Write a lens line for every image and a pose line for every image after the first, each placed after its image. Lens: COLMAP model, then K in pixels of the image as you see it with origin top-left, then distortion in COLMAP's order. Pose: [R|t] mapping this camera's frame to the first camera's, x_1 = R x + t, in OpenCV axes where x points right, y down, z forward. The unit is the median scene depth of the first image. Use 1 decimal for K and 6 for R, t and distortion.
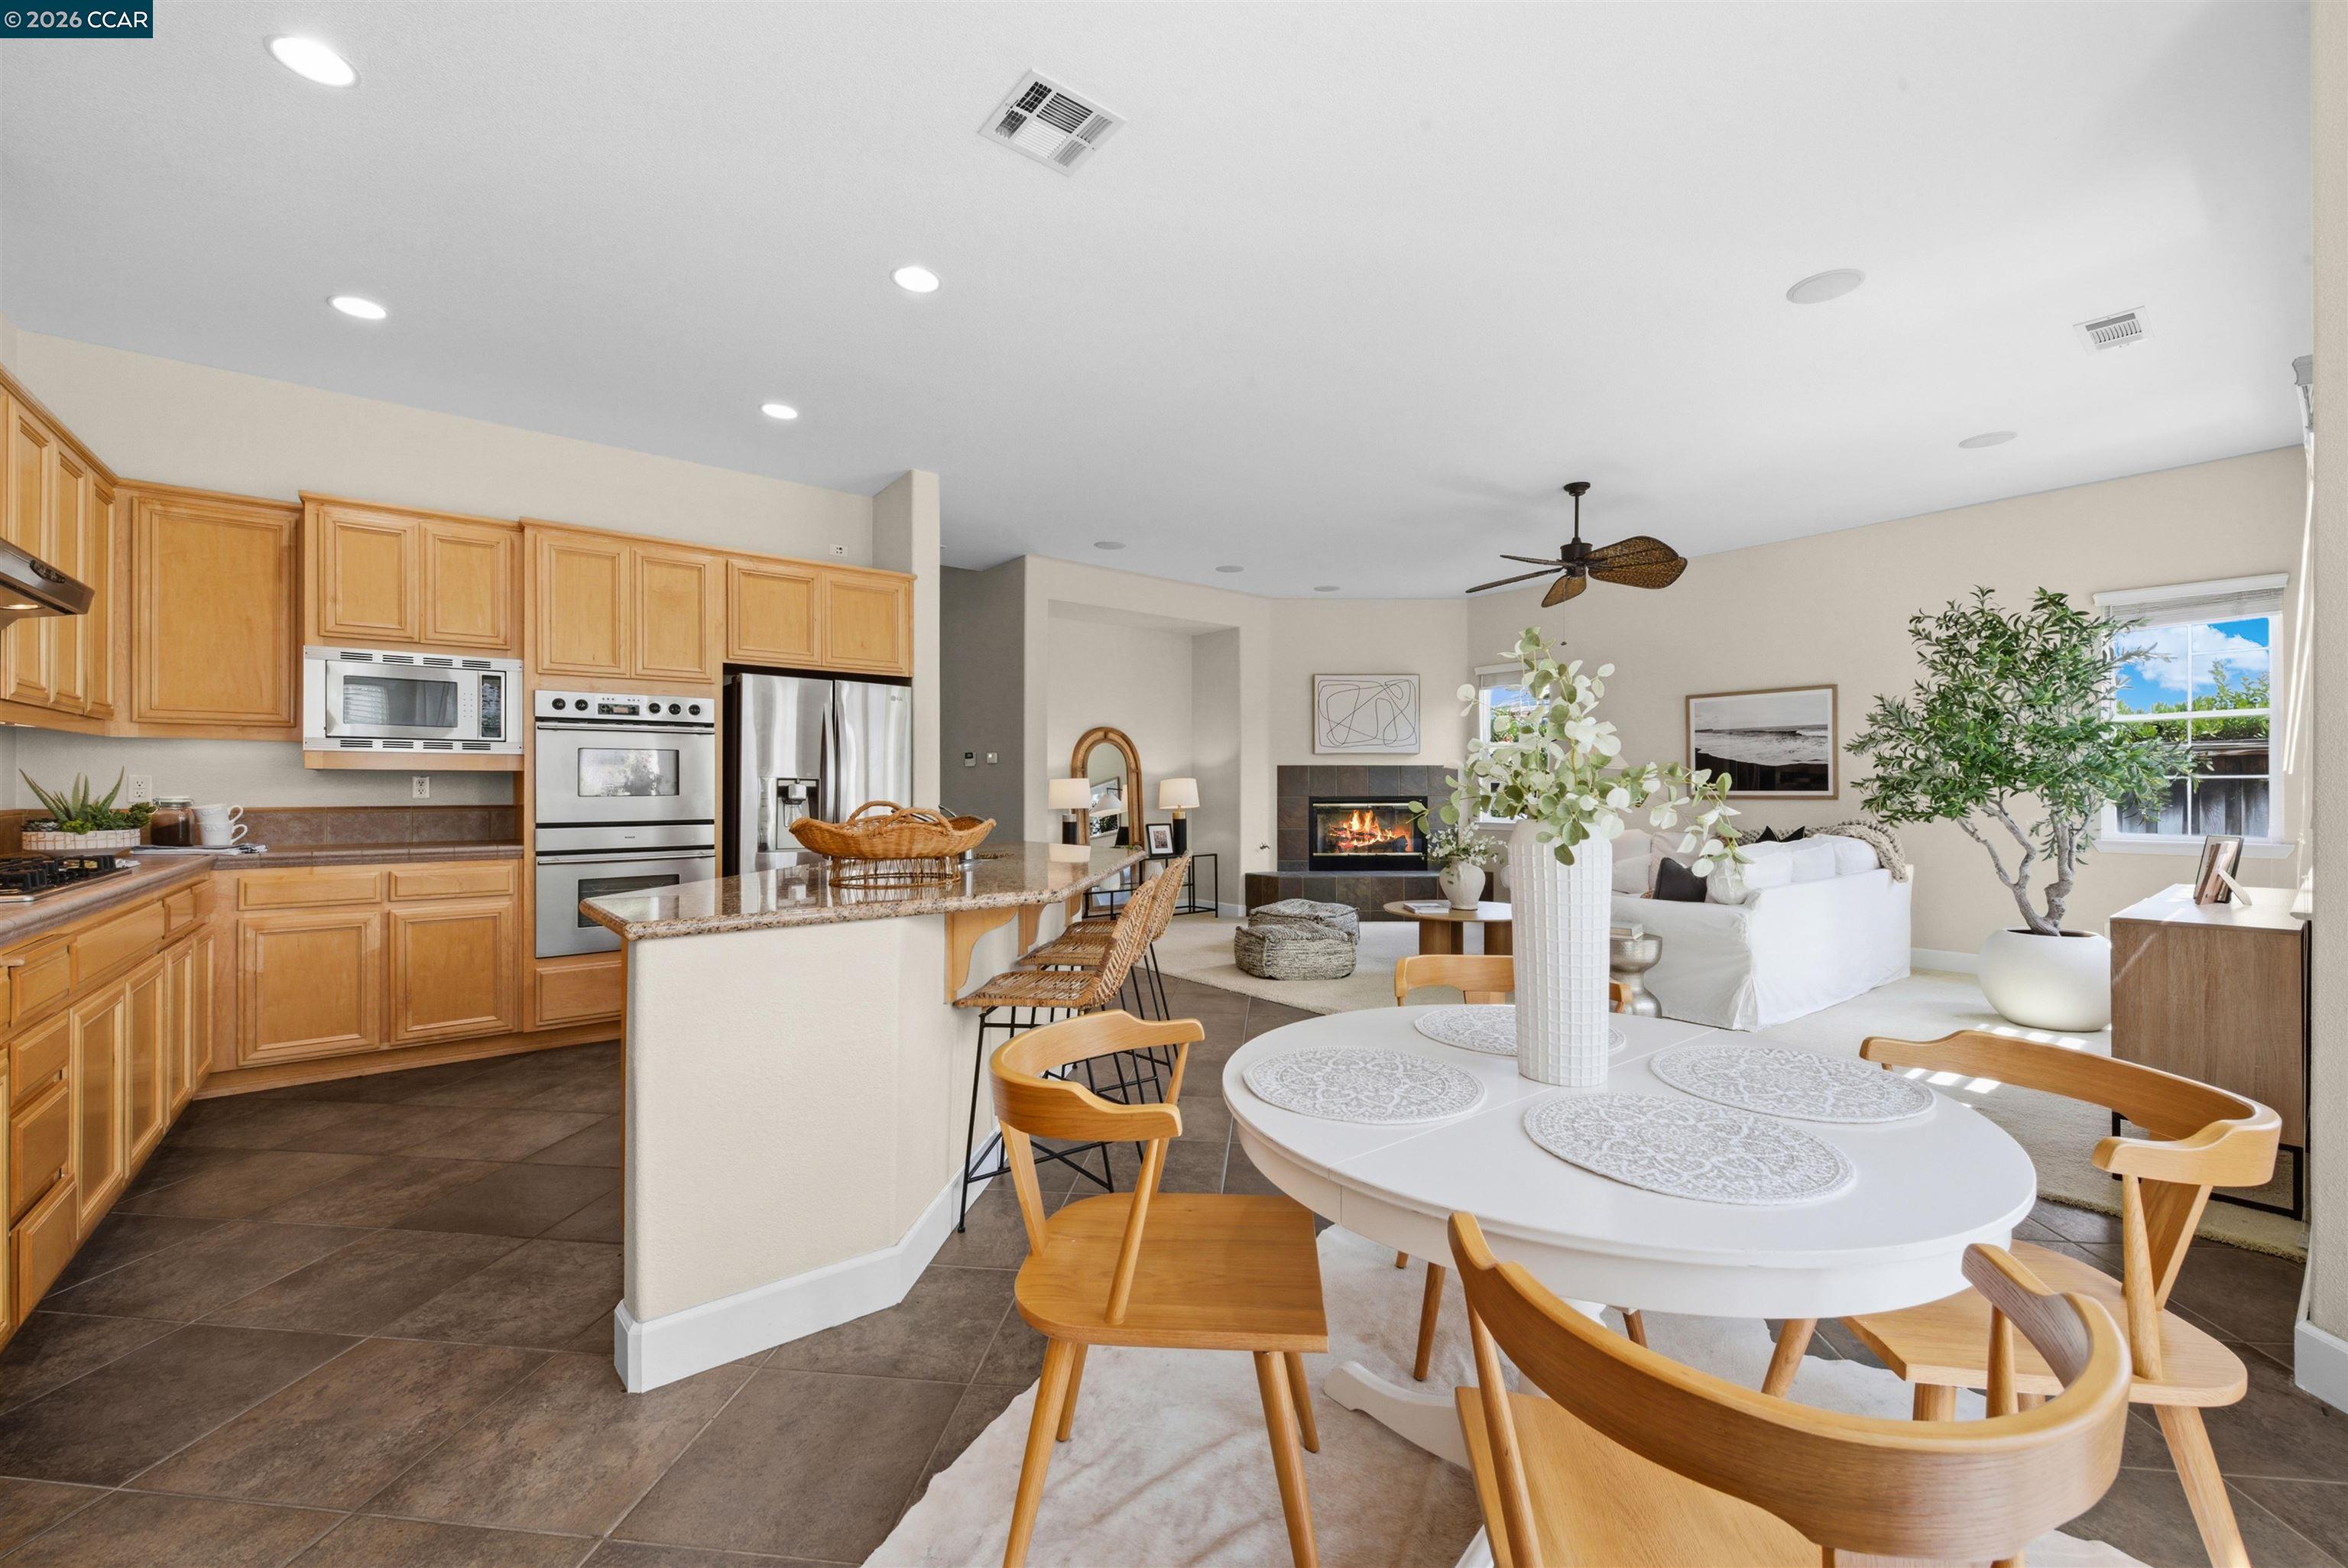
lens RADIAL K [[938.7, 0, 1189.8], [0, 938.7, 781.9], [0, 0, 1]] dist [-0.002655, -0.000101]
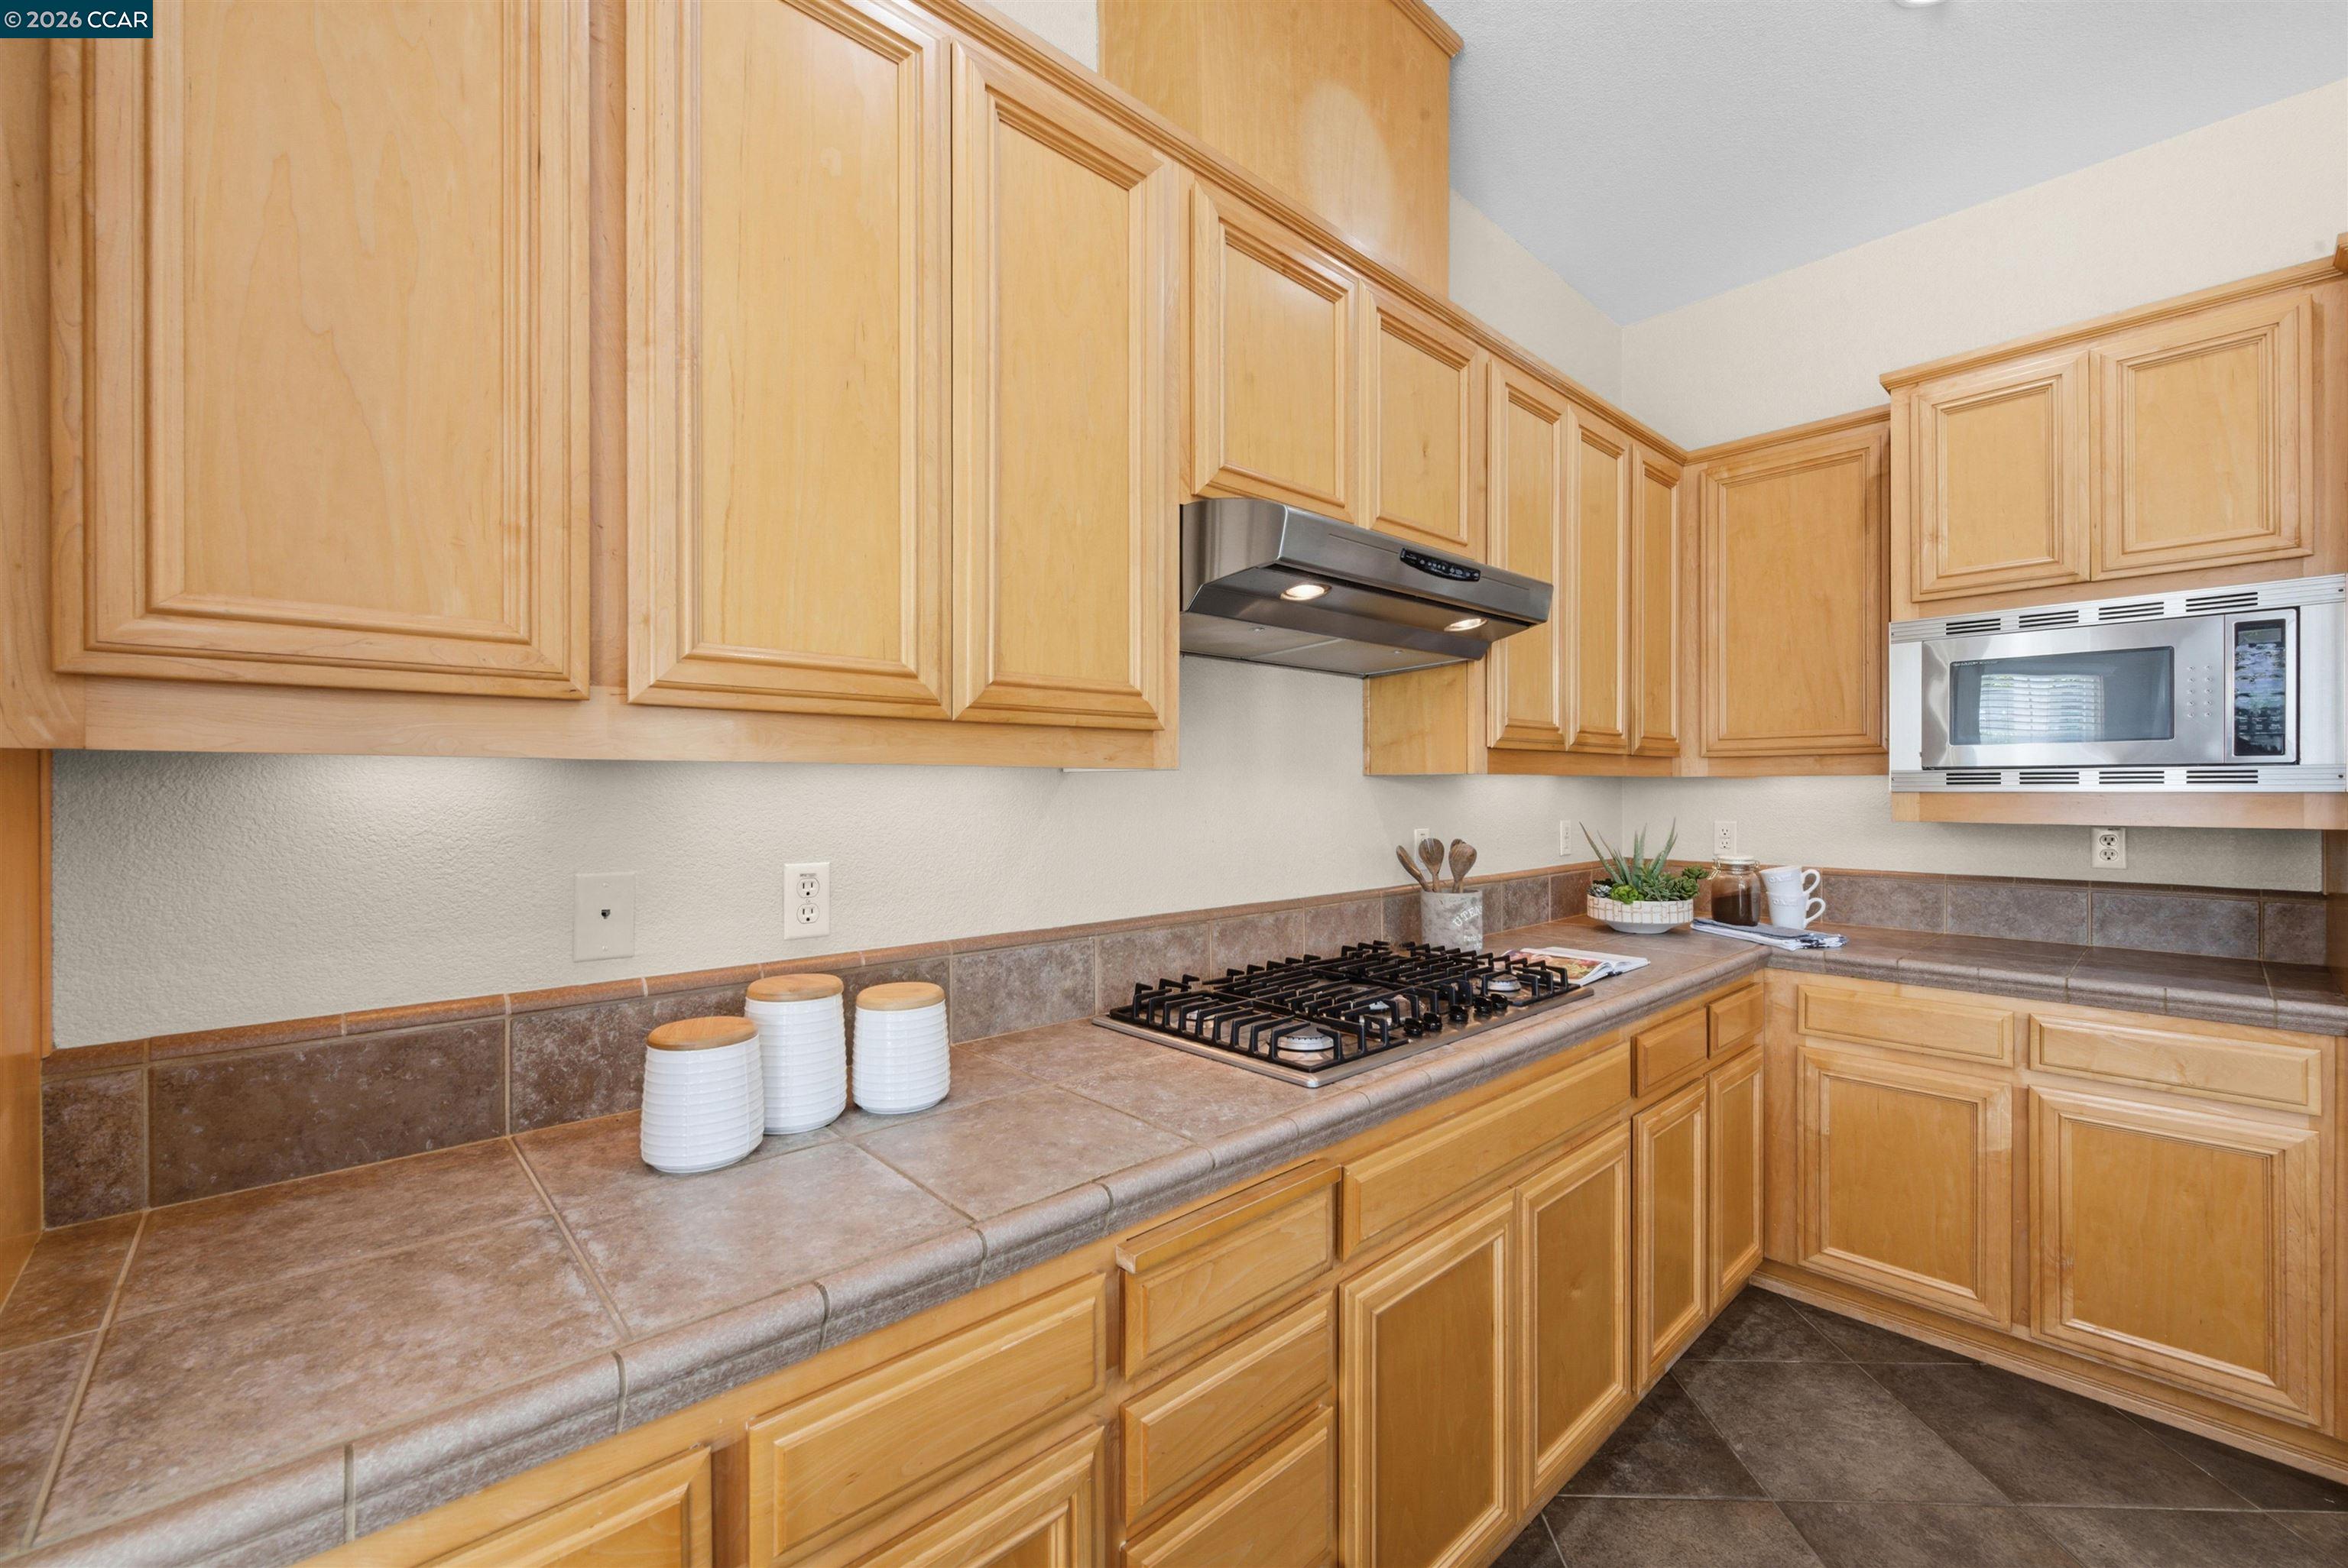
lens RADIAL K [[938.7, 0, 1173.9], [0, 938.7, 794.6], [0, 0, 1]] dist [-0.002655, -0.000101]
pose [[0.057482, 0.004379, -0.998337, -0.351291], [0.008456, 0.999952, 0.004873, -0.038571], [0.998311, -0.008722, 0.057443, 0.488436]]
